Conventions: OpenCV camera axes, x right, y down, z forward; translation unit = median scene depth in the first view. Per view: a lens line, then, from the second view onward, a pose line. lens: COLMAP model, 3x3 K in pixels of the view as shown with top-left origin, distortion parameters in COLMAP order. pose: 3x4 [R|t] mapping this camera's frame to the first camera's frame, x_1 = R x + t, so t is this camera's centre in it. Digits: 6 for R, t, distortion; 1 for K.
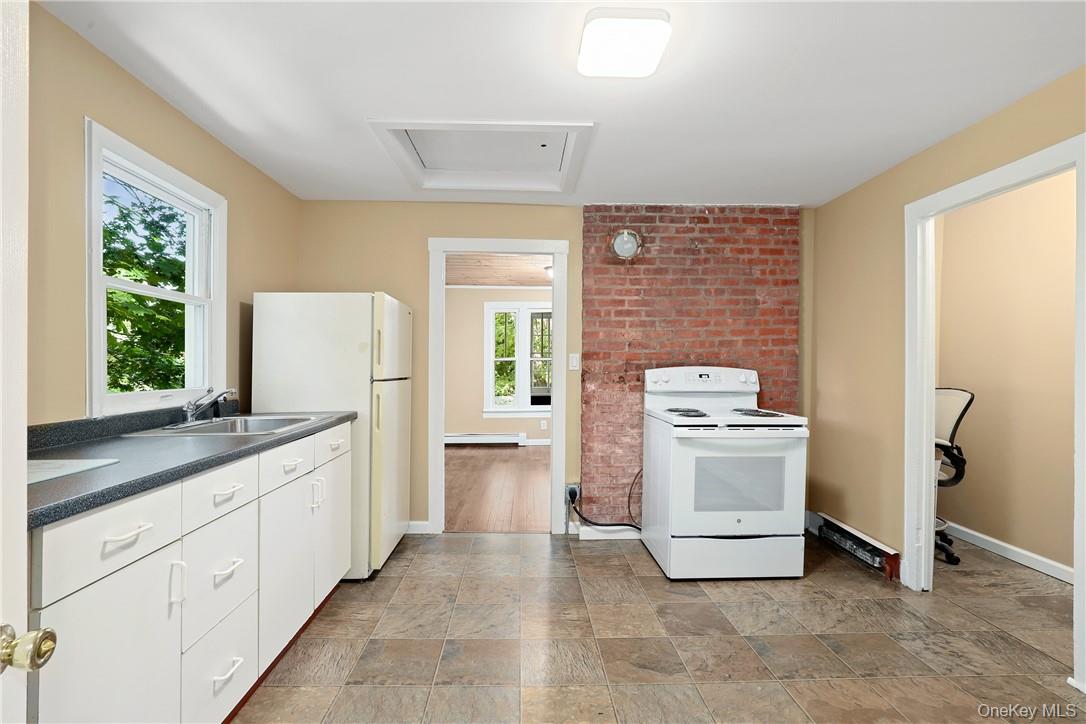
lens RADIAL K [[499.5, 0, 546.6], [0, 499.5, 359.8], [0, 0, 1]] dist [-0.009709, -0.000114]
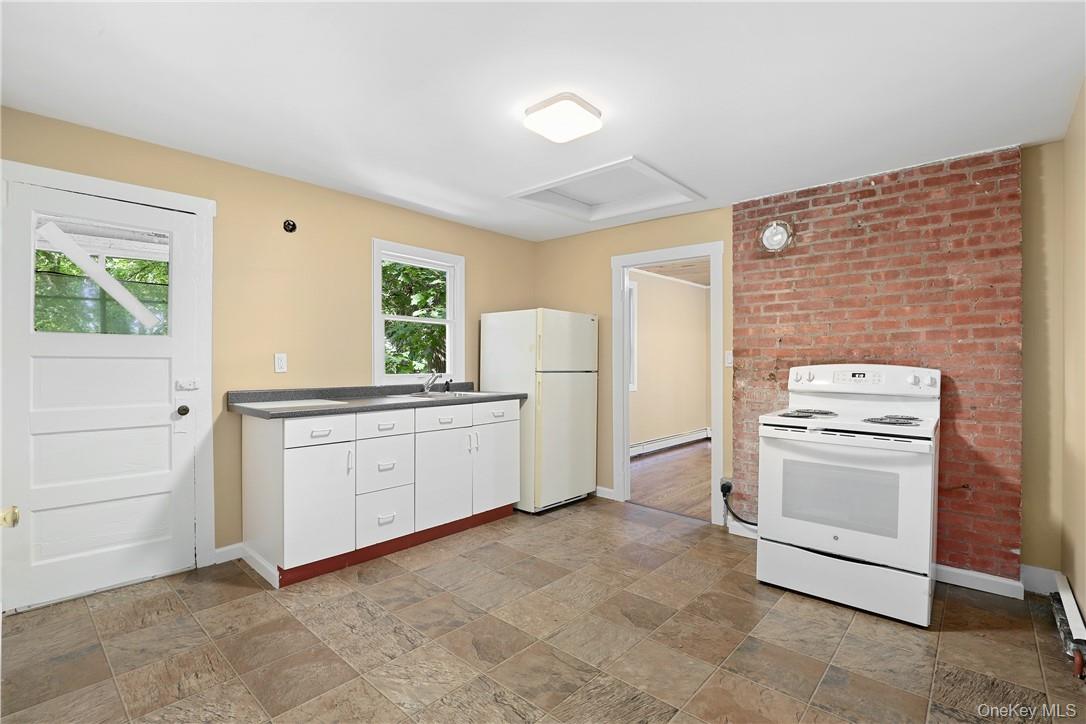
lens RADIAL K [[499.4, 0, 545.0], [0, 499.4, 353.6], [0, 0, 1]] dist [-0.025303, 0.000561]
pose [[0.723986, -0.005688, -0.689791, 0.494548], [0.000871, 0.999973, -0.007332, 0.000984], [0.689814, 0.004707, 0.723972, 0.004410]]
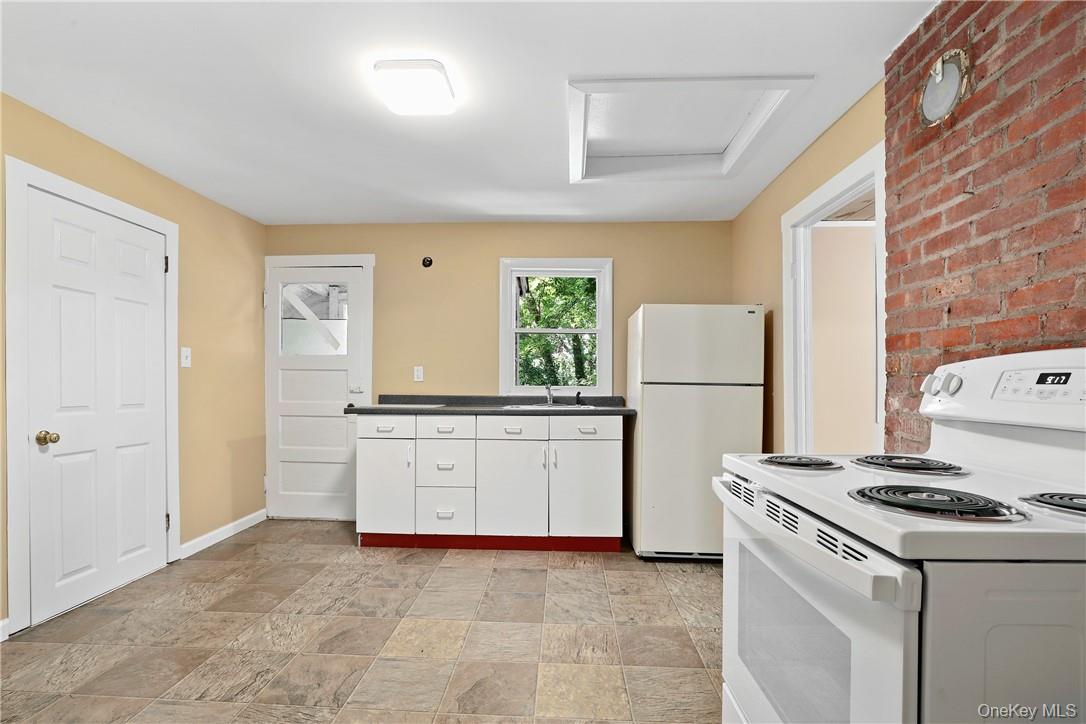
lens RADIAL K [[504.6, 0, 542.2], [0, 504.6, 380.5], [0, 0, 1]] dist [-0.019356, 0.008164]
pose [[-0.073496, -0.007798, -0.997265, 0.632684], [0.001411, 0.999968, -0.007923, 0.034719], [0.997295, -0.001990, -0.073483, 0.673183]]
